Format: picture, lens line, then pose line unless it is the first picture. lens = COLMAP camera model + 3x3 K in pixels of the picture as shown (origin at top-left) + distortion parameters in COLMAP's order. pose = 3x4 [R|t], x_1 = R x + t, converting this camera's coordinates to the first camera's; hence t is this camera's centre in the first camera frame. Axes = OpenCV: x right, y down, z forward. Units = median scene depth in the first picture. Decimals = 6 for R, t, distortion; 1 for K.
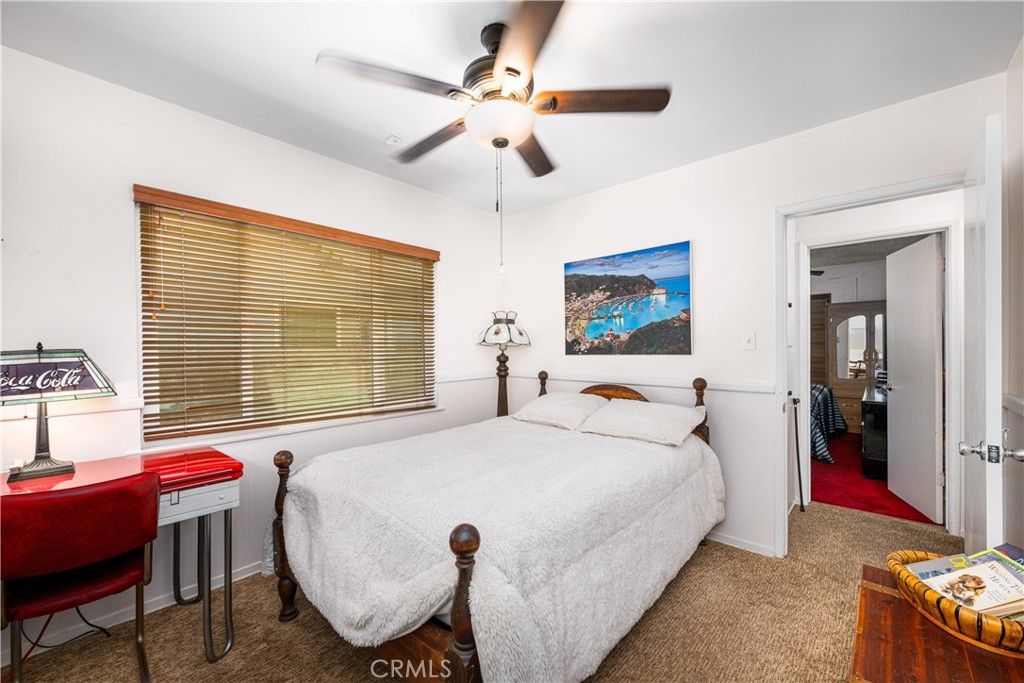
lens RADIAL K [[409.0, 0, 513.0], [0, 409.0, 347.9], [0, 0, 1]] dist [-0.008855, 0.000032]
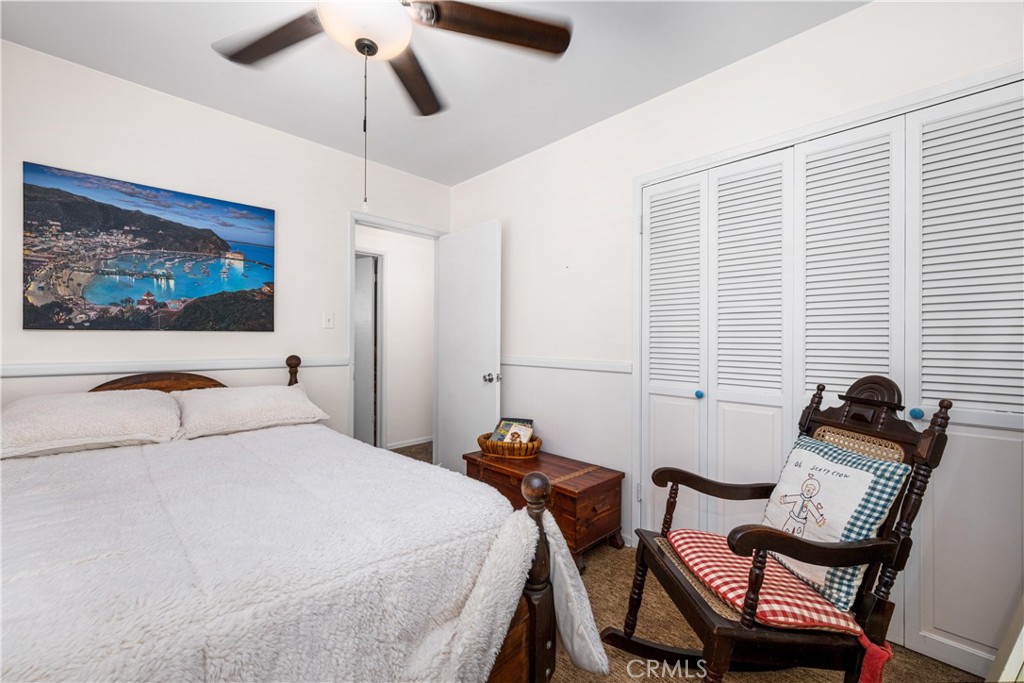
lens RADIAL K [[409.0, 0, 512.7], [0, 409.0, 340.1], [0, 0, 1]] dist [-0.008855, 0.000032]
pose [[0.064367, 0.007232, 0.997900, -0.400449], [-0.009391, 0.999934, -0.006641, 0.031865], [-0.997882, -0.008944, 0.064430, 0.339927]]
